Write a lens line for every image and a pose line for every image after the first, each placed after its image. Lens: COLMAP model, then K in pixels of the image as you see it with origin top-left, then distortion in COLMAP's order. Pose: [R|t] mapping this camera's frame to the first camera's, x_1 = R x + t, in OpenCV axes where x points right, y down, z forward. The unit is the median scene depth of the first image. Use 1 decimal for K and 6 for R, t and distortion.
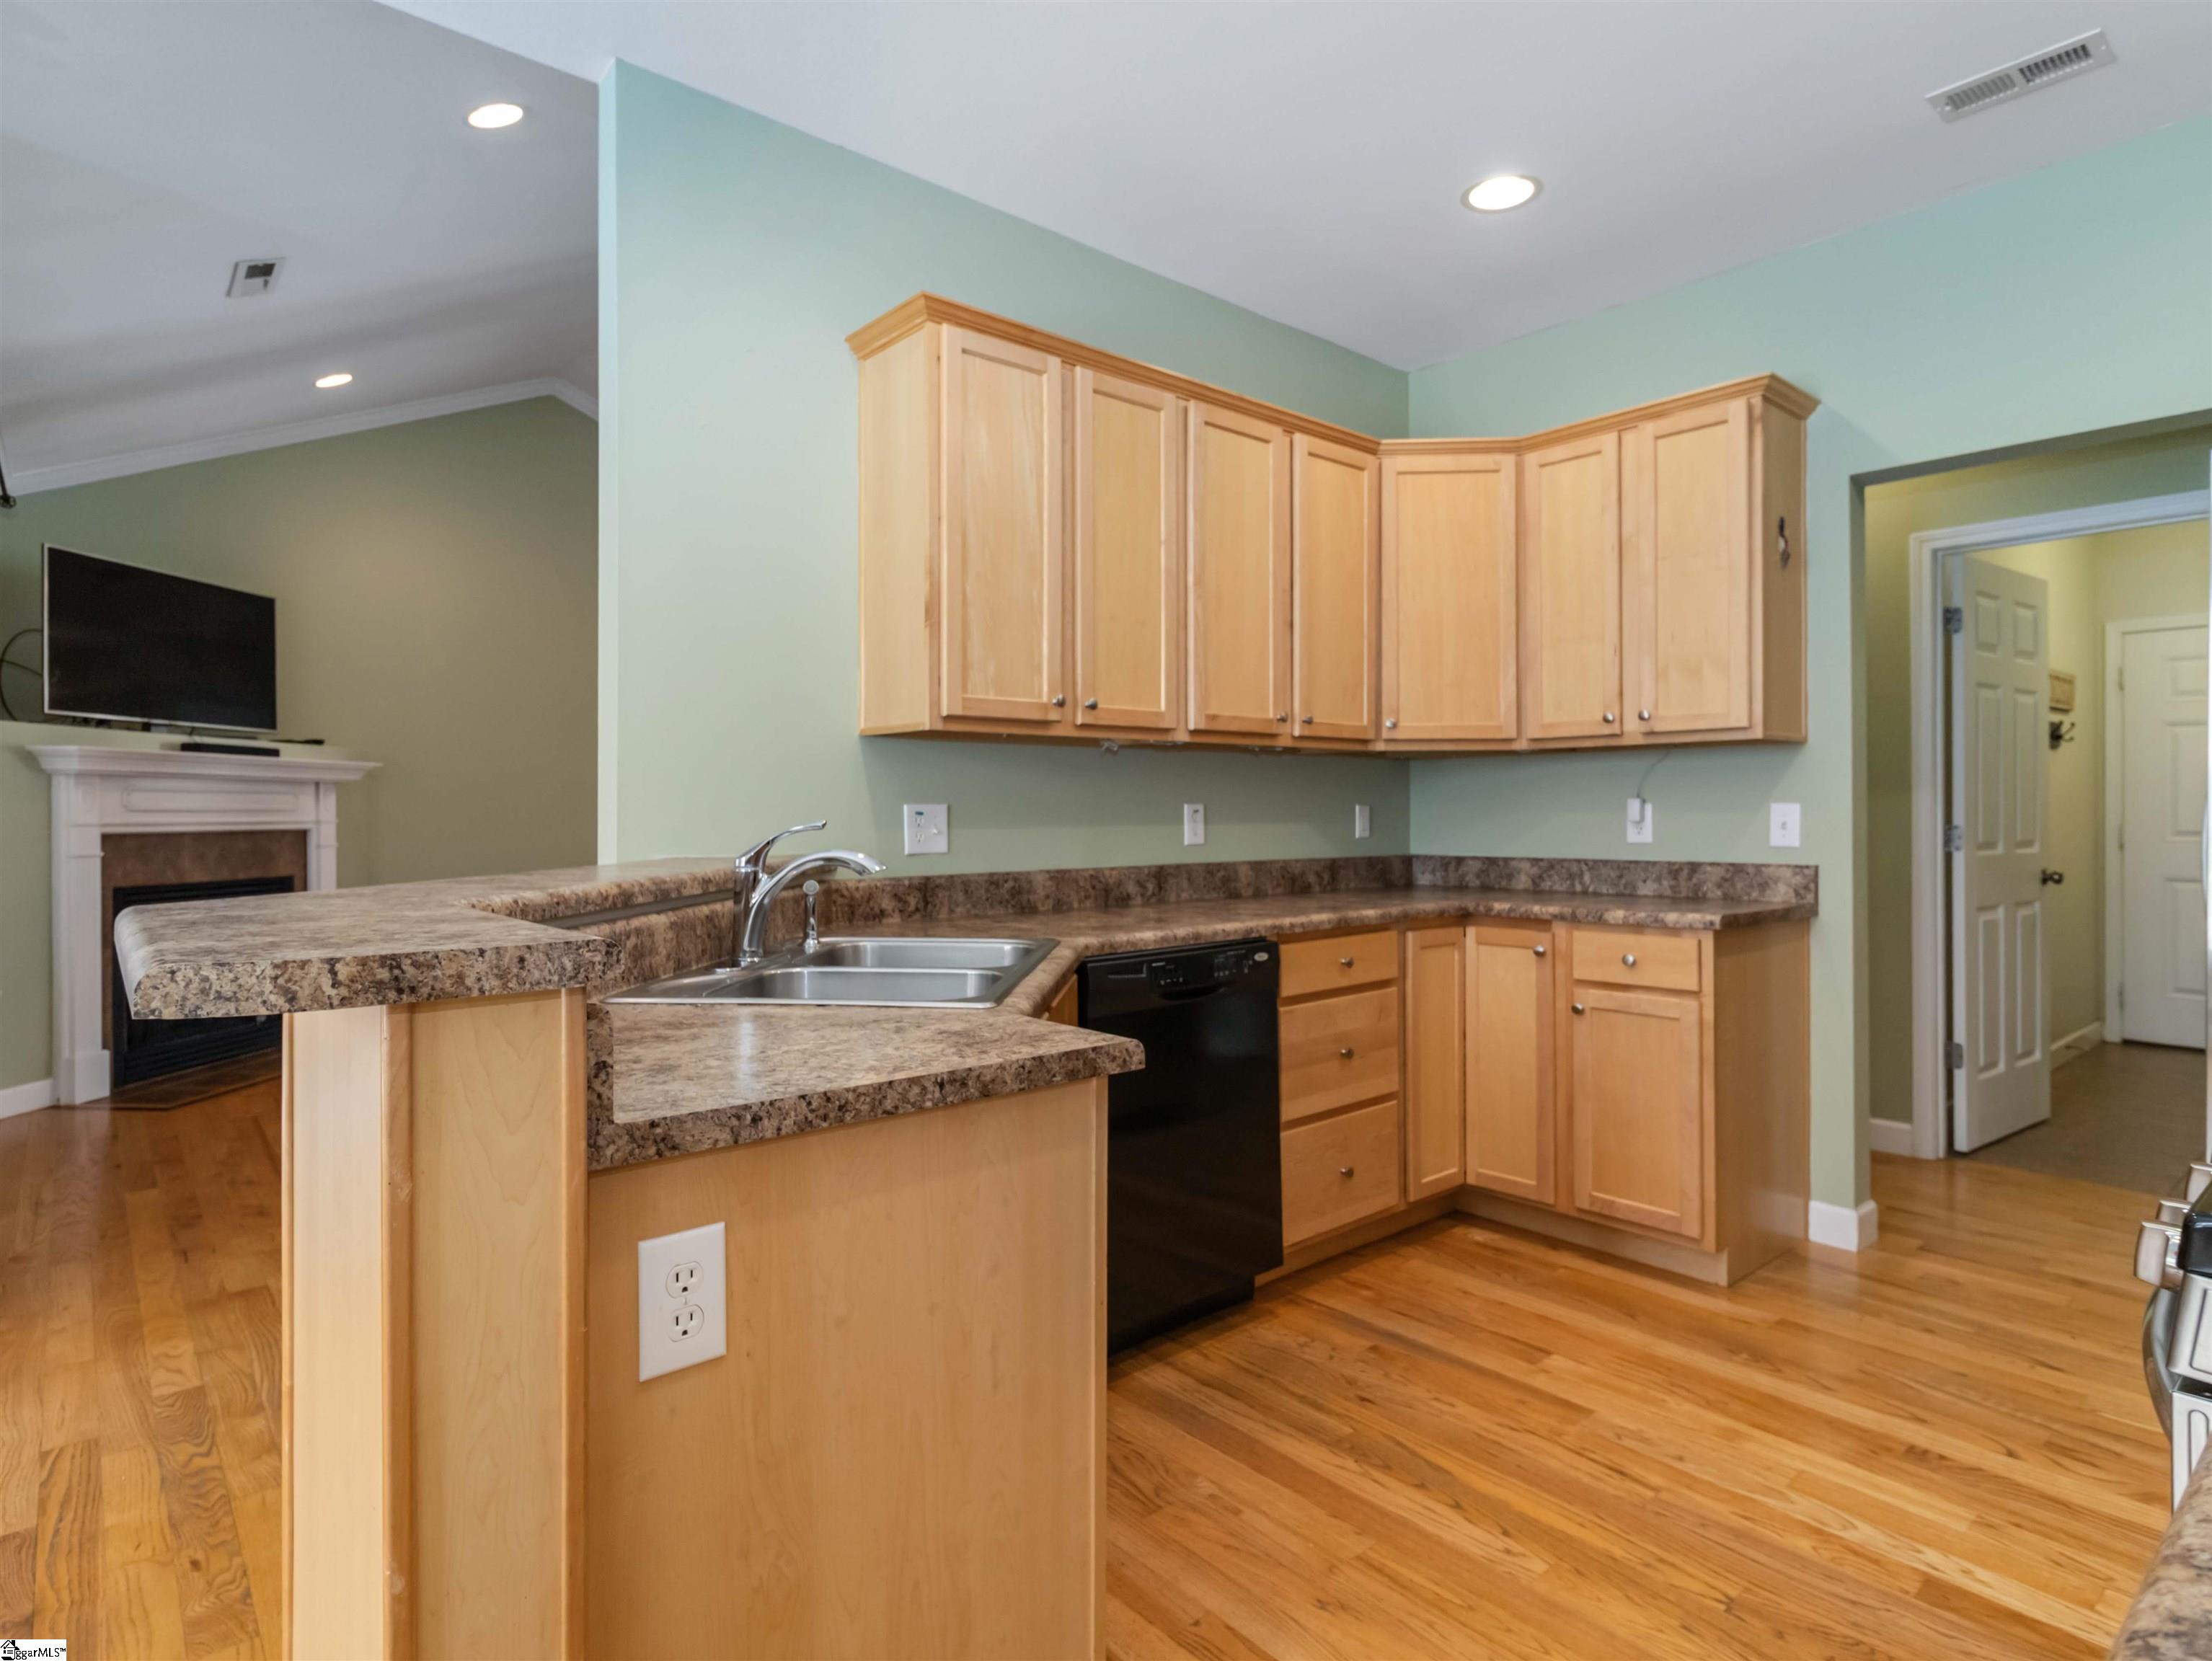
lens RADIAL K [[1183.7, 0, 1104.8], [0, 1183.7, 821.1], [0, 0, 1]] dist [-0.001865, 0.001201]
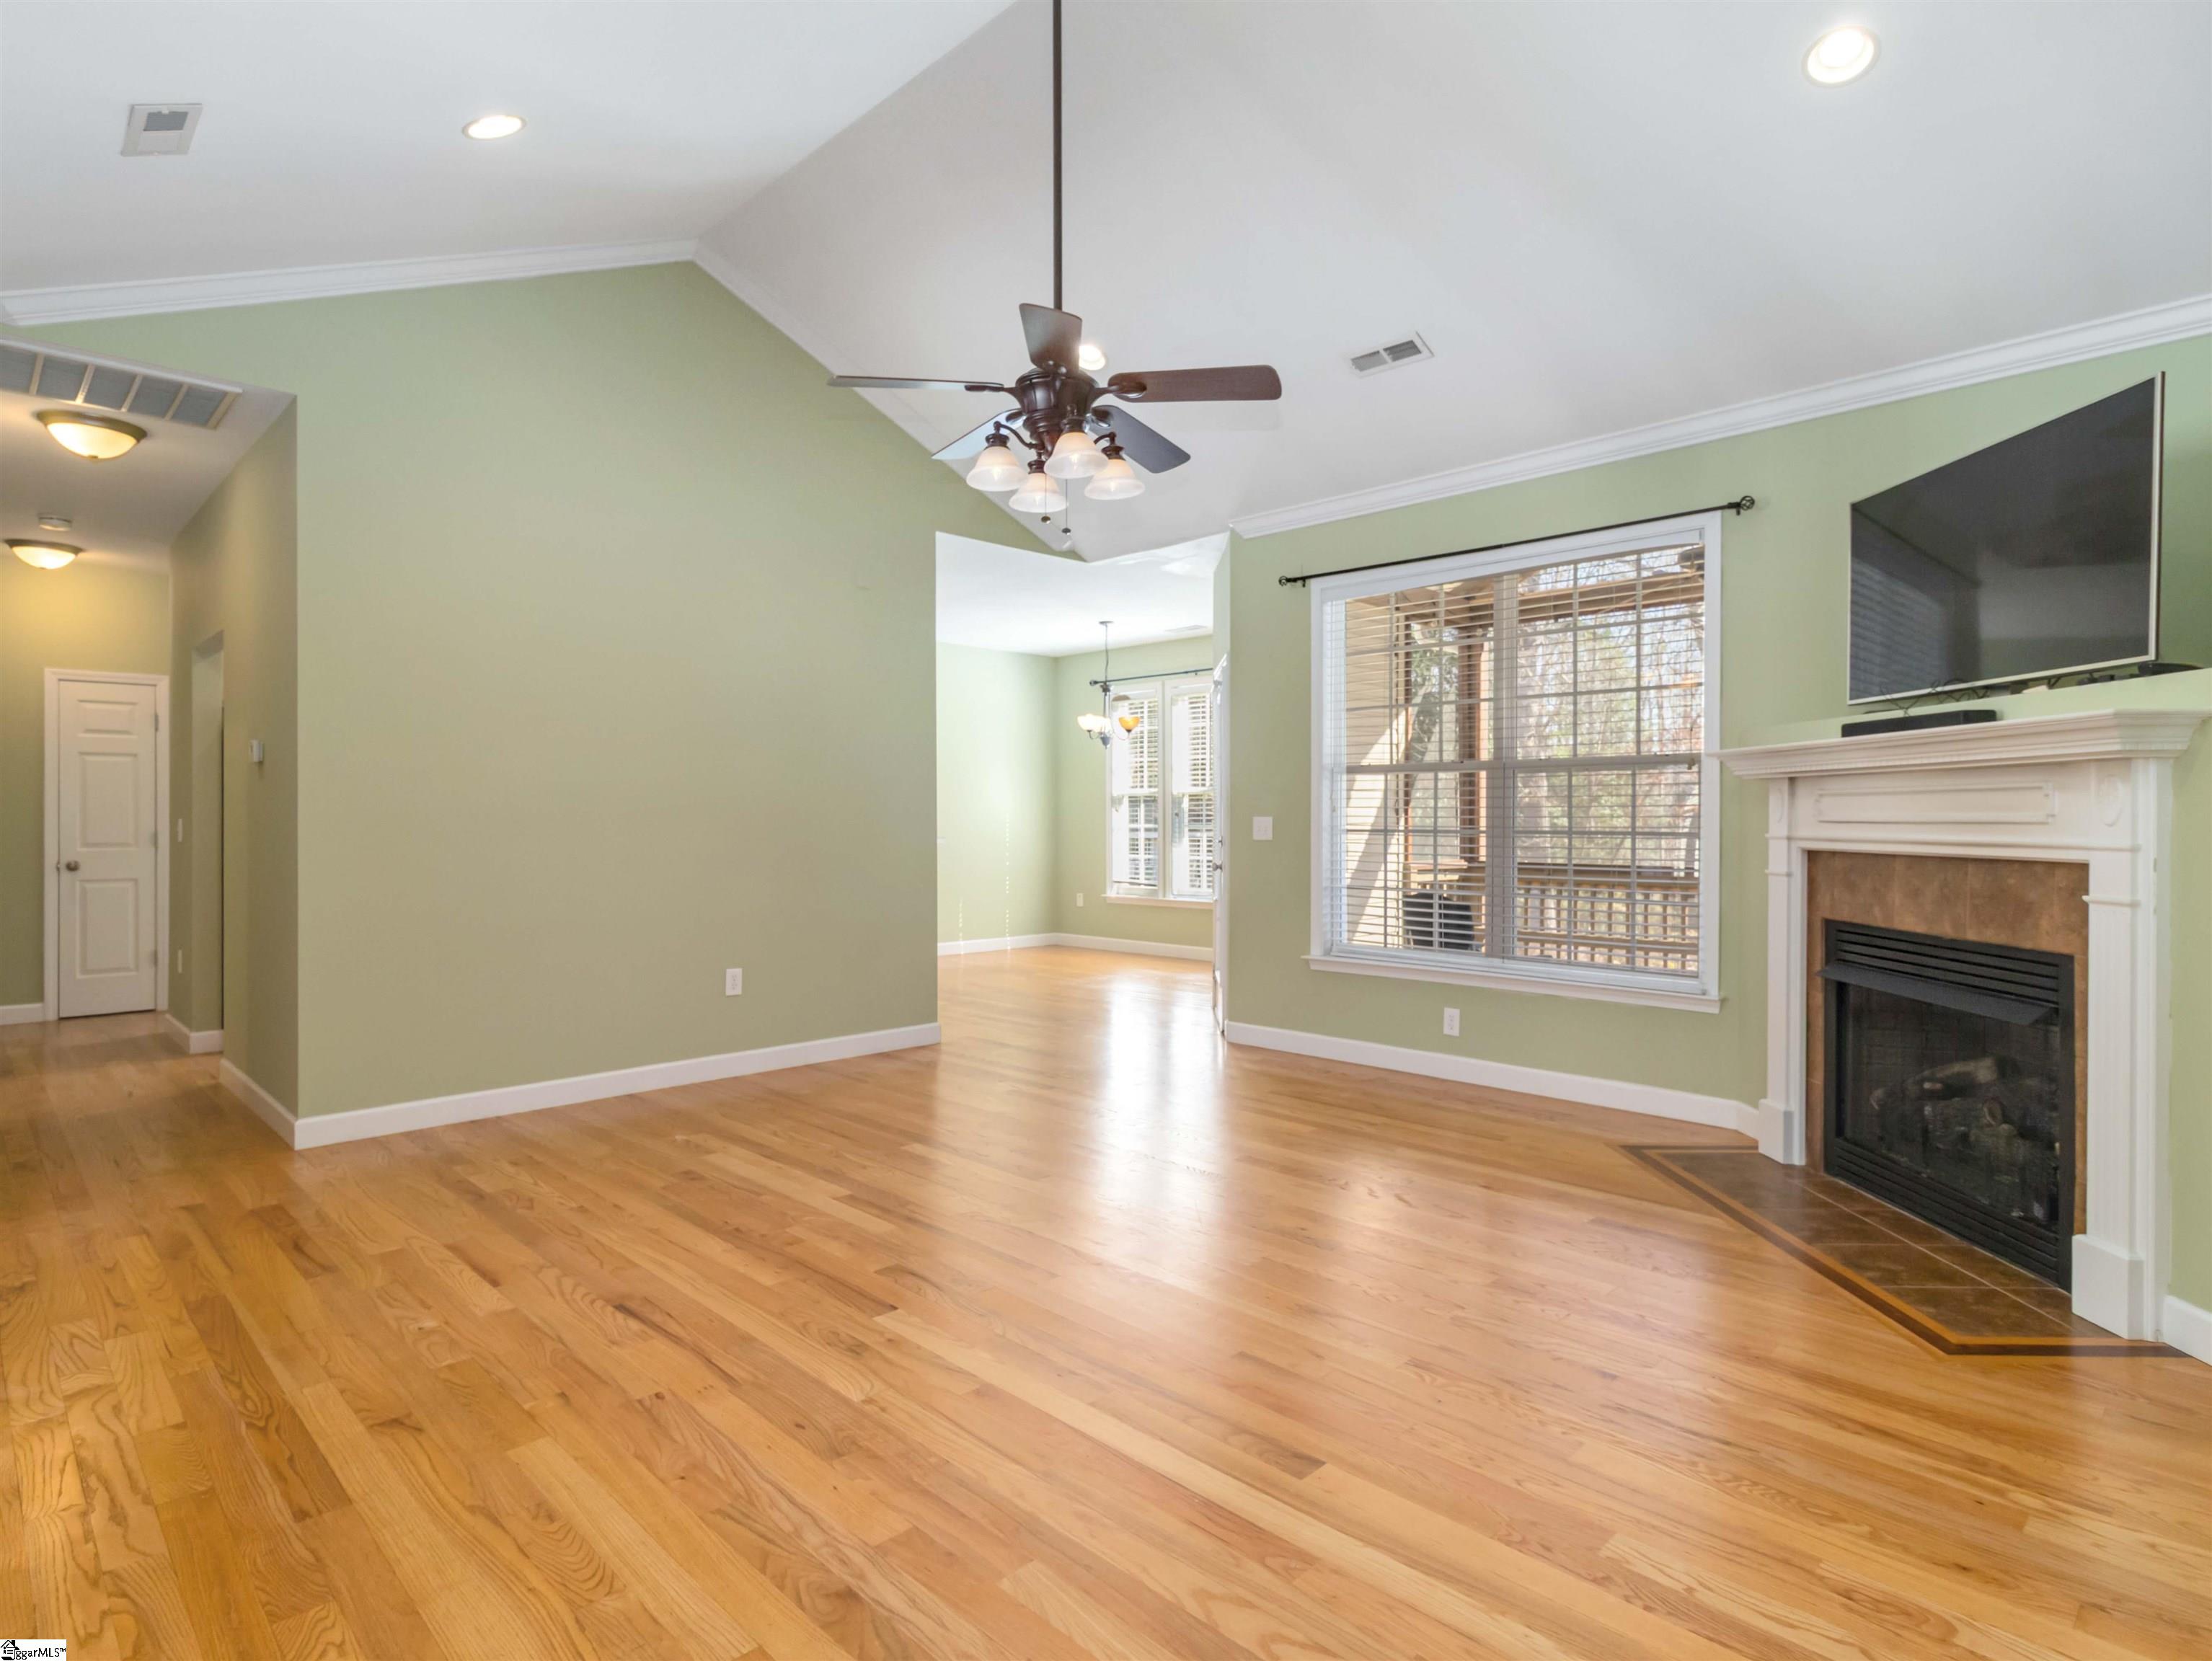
lens RADIAL K [[1183.7, 0, 1104.8], [0, 1183.7, 821.1], [0, 0, 1]] dist [-0.001865, 0.001201]
pose [[-0.997221, 0.008314, -0.074032, -0.512398], [0.007252, 0.999867, 0.014601, -0.040228], [0.074143, 0.014024, -0.997149, 2.994118]]
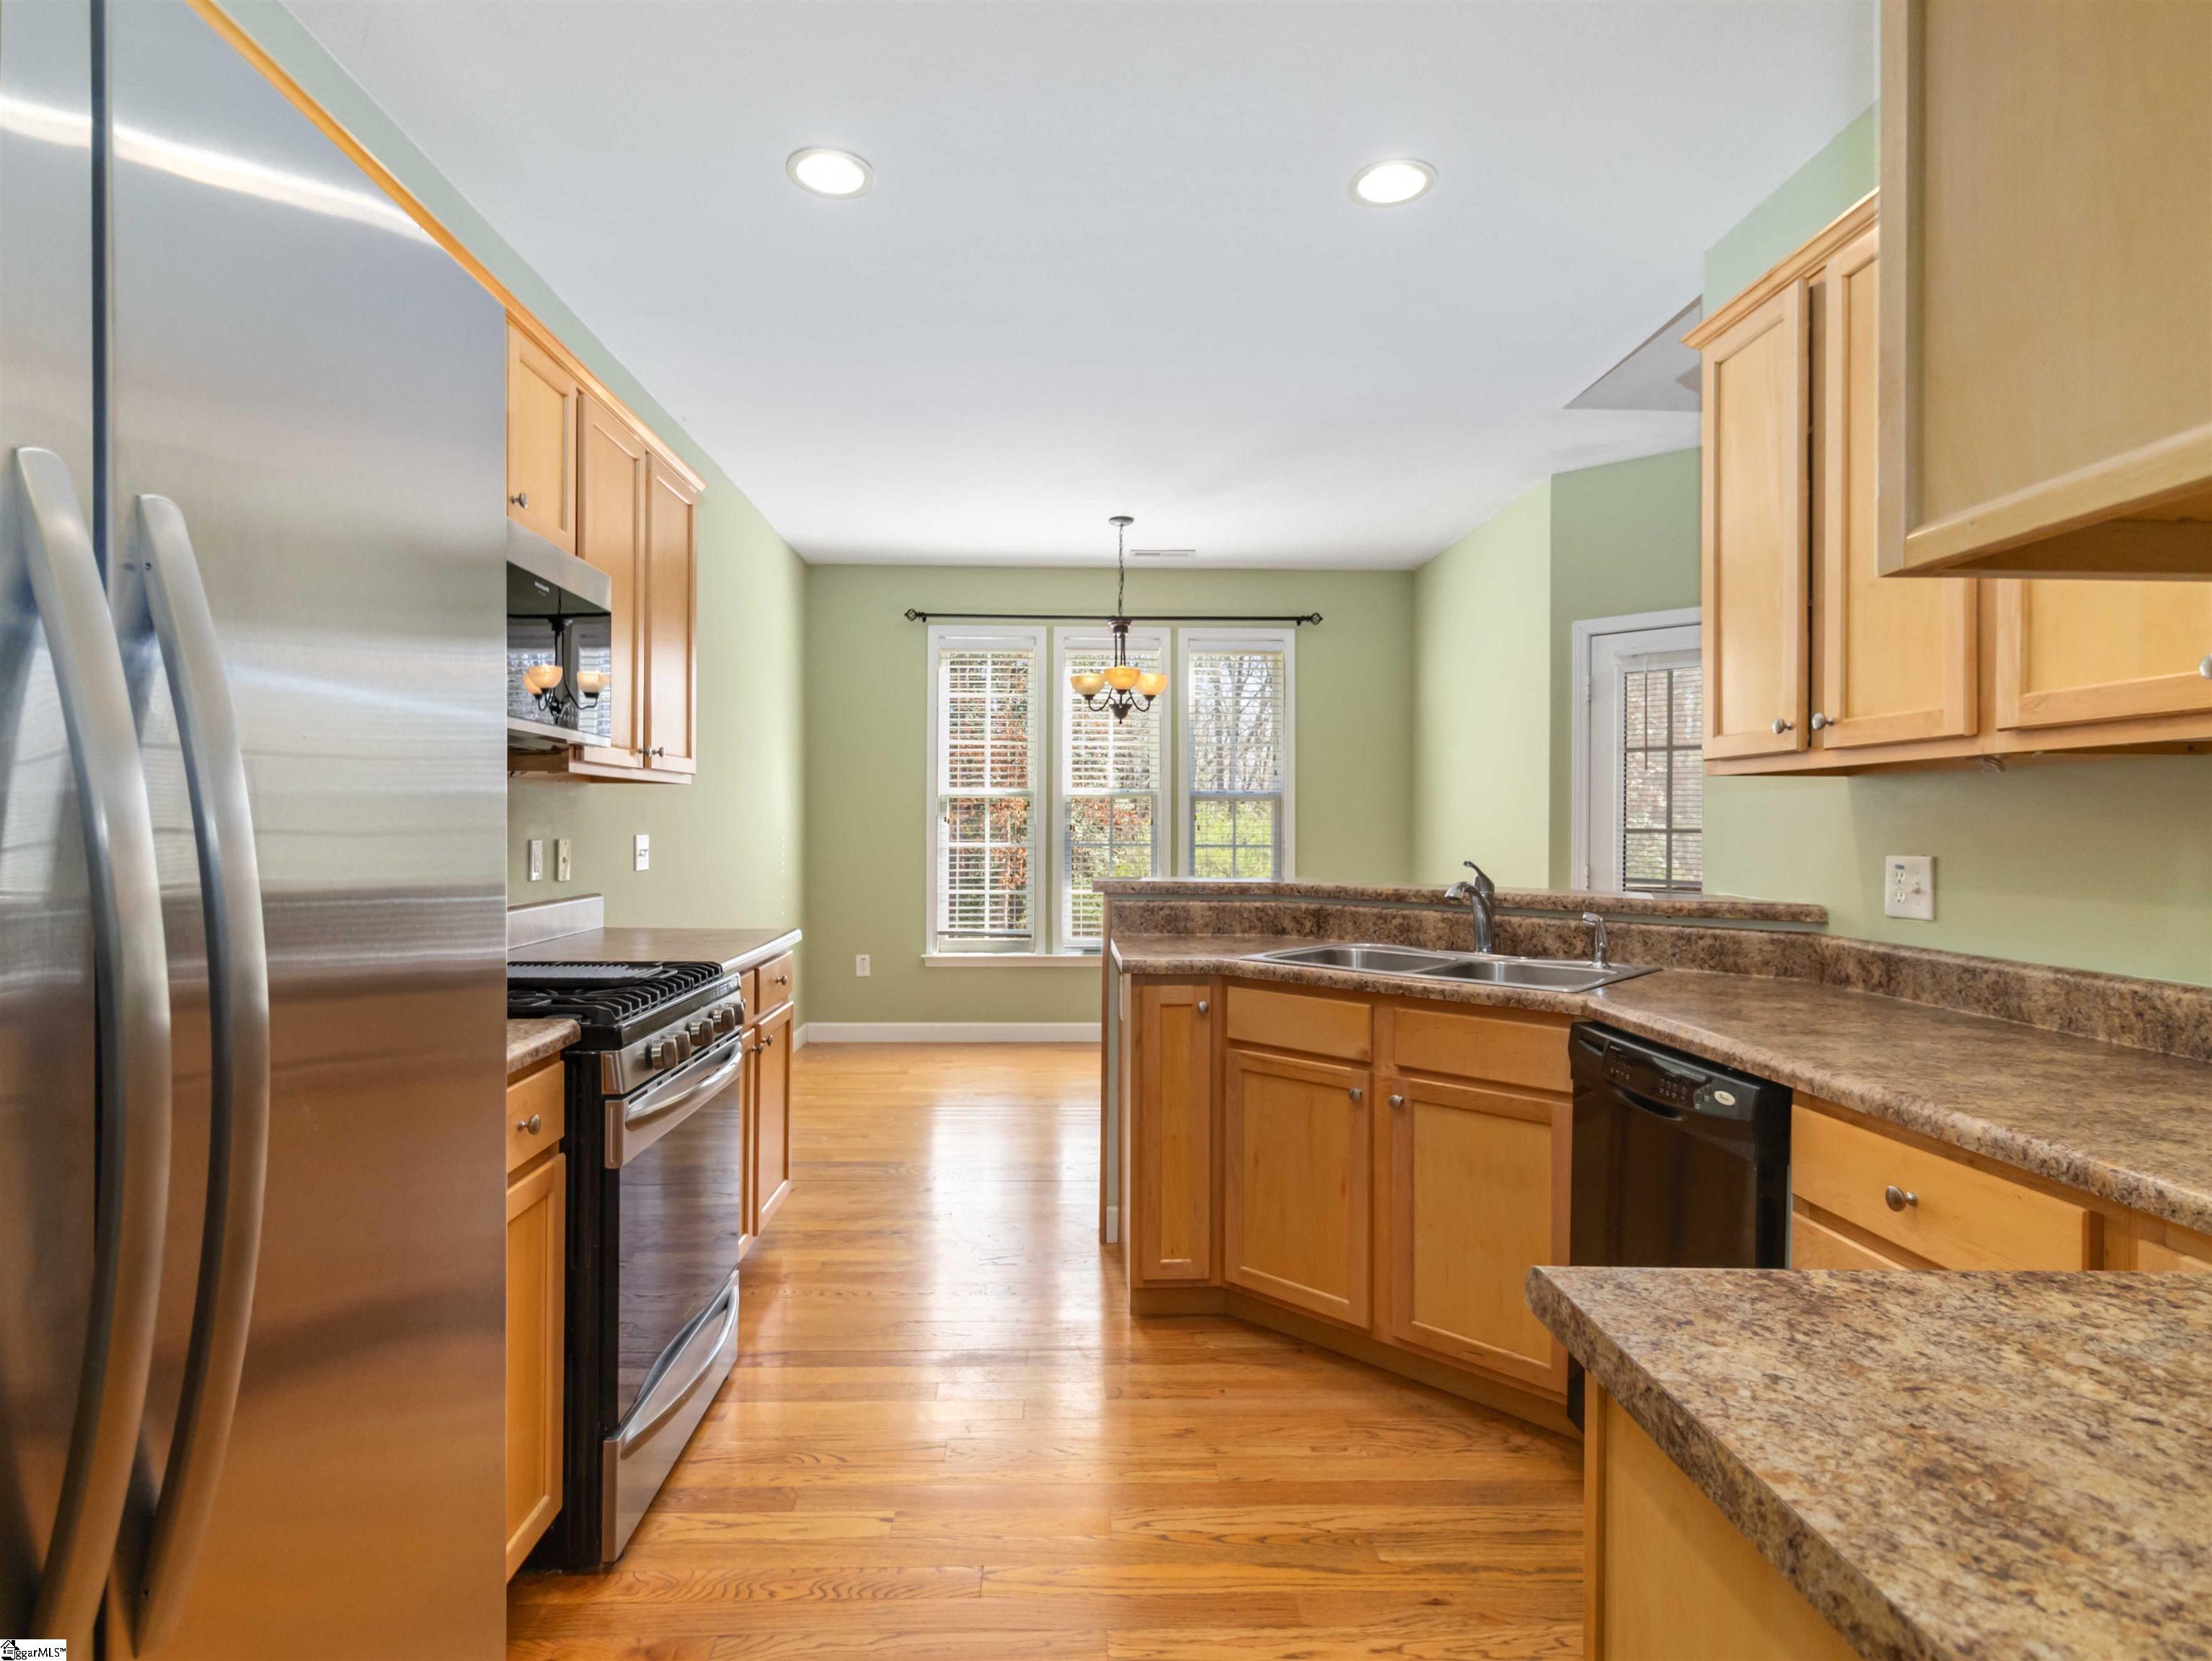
lens RADIAL K [[1183.7, 0, 1104.8], [0, 1183.7, 821.1], [0, 0, 1]] dist [-0.001865, 0.001201]
pose [[-0.619355, -0.005037, -0.785095, 0.799660], [-0.013979, 0.999892, 0.004613, -0.033542], [0.784986, 0.013832, -0.619359, 1.059561]]
